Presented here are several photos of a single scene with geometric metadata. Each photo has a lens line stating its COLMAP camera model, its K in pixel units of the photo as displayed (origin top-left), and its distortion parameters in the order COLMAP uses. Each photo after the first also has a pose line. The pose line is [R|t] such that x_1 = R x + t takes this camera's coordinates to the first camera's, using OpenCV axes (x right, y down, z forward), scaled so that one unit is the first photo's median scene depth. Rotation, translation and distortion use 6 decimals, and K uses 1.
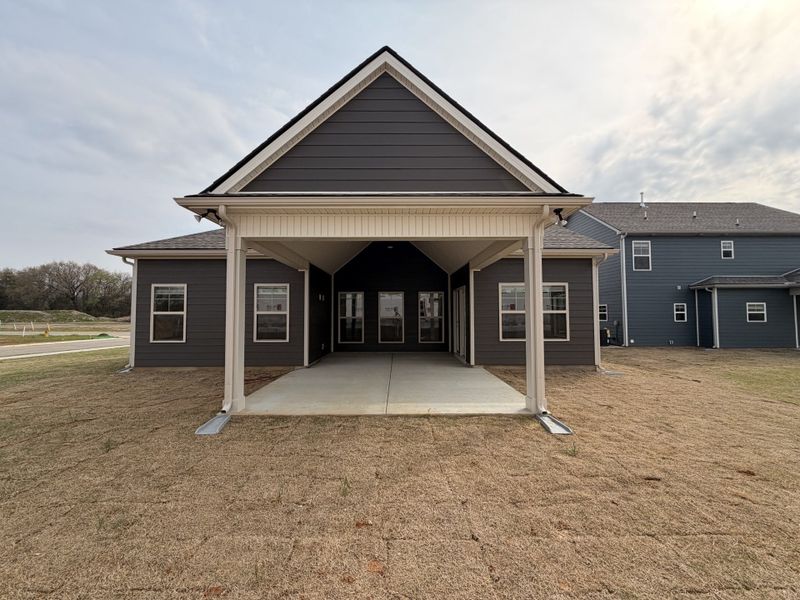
lens RADIAL K [[319.2, 0, 399.0], [0, 319.2, 301.7], [0, 0, 1]] dist [0.000167, 0.000210]
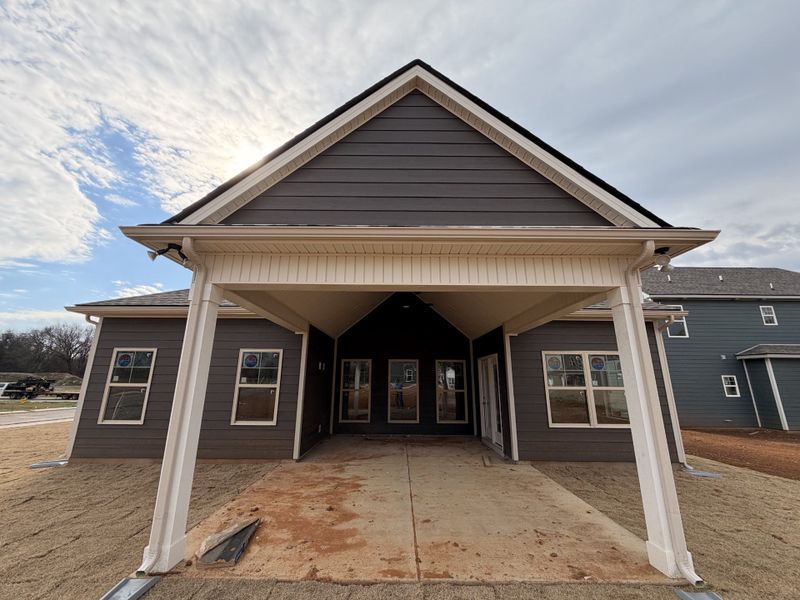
lens RADIAL K [[319.2, 0, 399.0], [0, 319.2, 301.7], [0, 0, 1]] dist [0.000167, 0.000210]
pose [[0.999929, 0.008978, -0.007845, -0.043508], [-0.010374, 0.979463, -0.201359, -0.014040], [0.005876, 0.201426, 0.979486, 0.183212]]
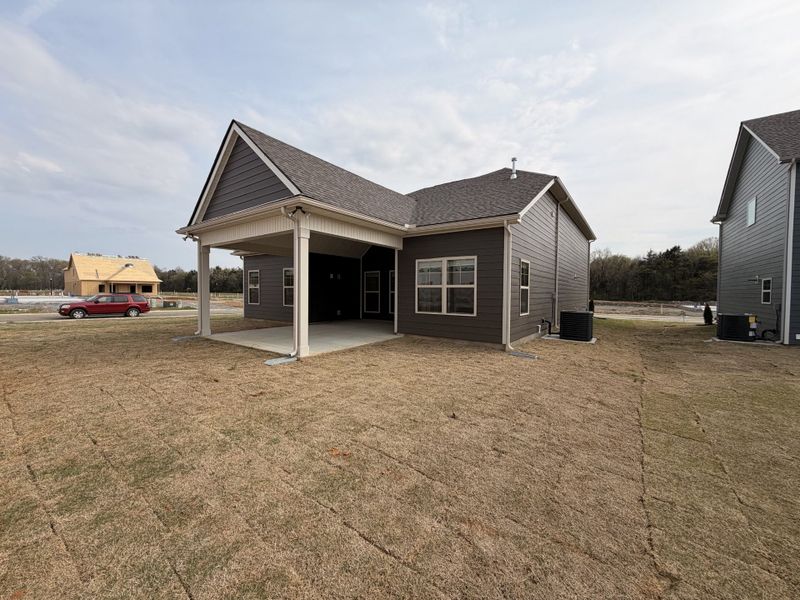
lens RADIAL K [[312.2, 0, 402.0], [0, 312.2, 297.7], [0, 0, 1]] dist [0.008239, 0.000034]
pose [[0.800127, 0.021997, -0.599427, 0.920199], [0.012348, 0.998512, 0.053124, 0.013071], [0.599704, -0.049908, 0.798664, 0.114976]]
